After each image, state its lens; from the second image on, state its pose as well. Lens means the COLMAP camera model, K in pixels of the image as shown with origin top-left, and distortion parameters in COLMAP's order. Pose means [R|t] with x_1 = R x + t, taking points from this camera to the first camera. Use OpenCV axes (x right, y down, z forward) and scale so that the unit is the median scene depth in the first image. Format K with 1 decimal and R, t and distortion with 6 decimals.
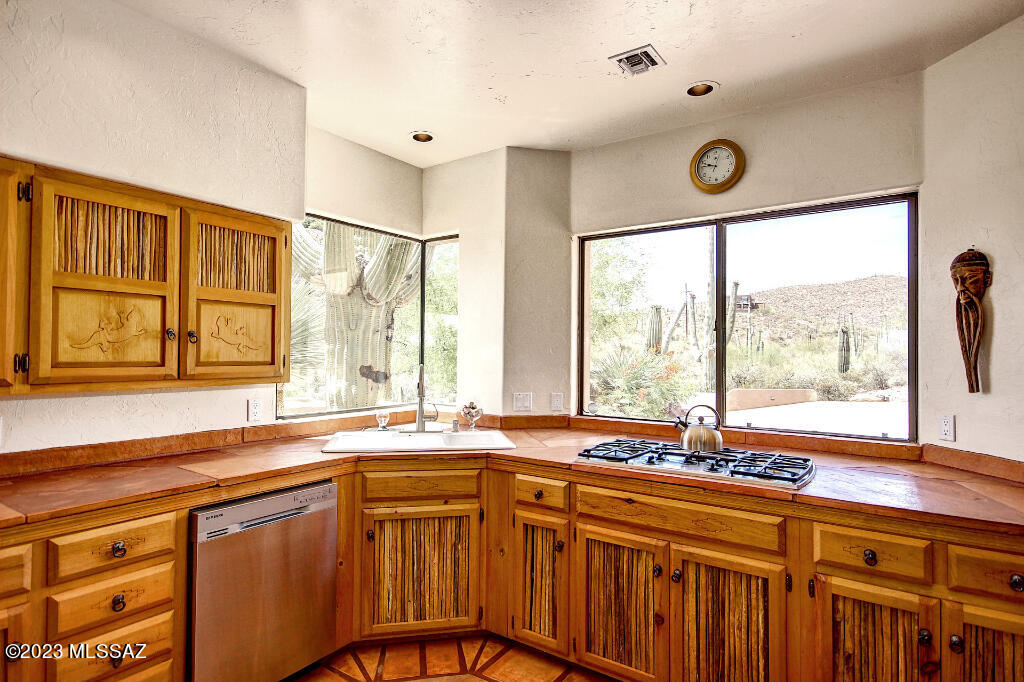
lens RADIAL K [[528.4, 0, 511.1], [0, 528.4, 349.4], [0, 0, 1]] dist [-0.001707, 0.000613]
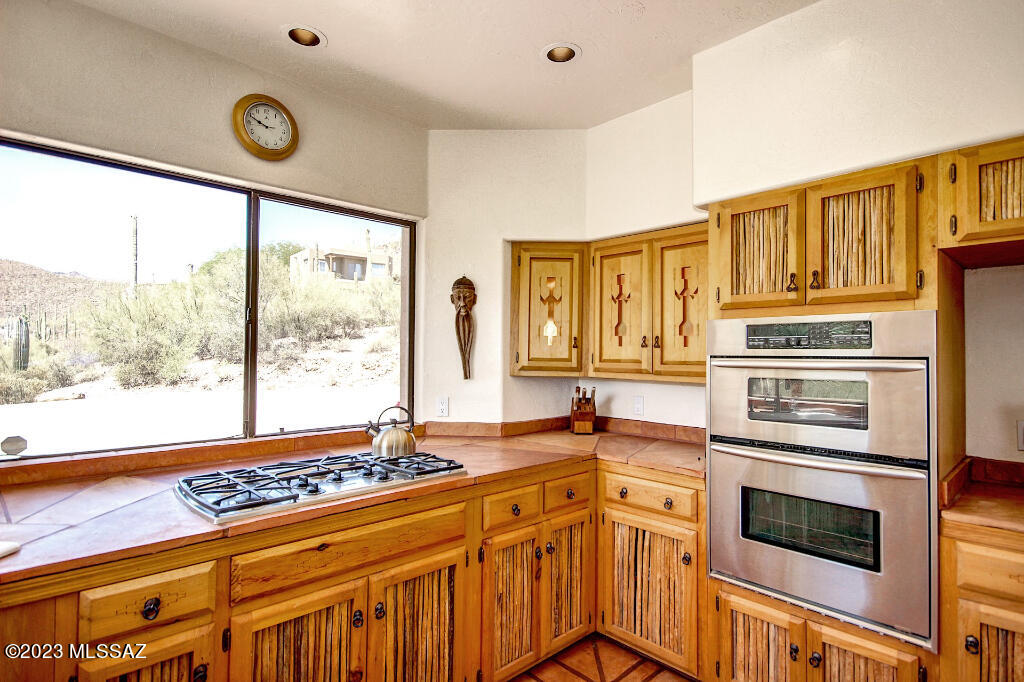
lens RADIAL K [[528.4, 0, 511.1], [0, 528.4, 342.2], [0, 0, 1]] dist [-0.001707, 0.000613]
pose [[0.196570, 0.016974, 0.980343, -0.454872], [-0.015391, 0.999780, -0.014225, 0.001261], [-0.980369, -0.012293, 0.196789, 0.578216]]
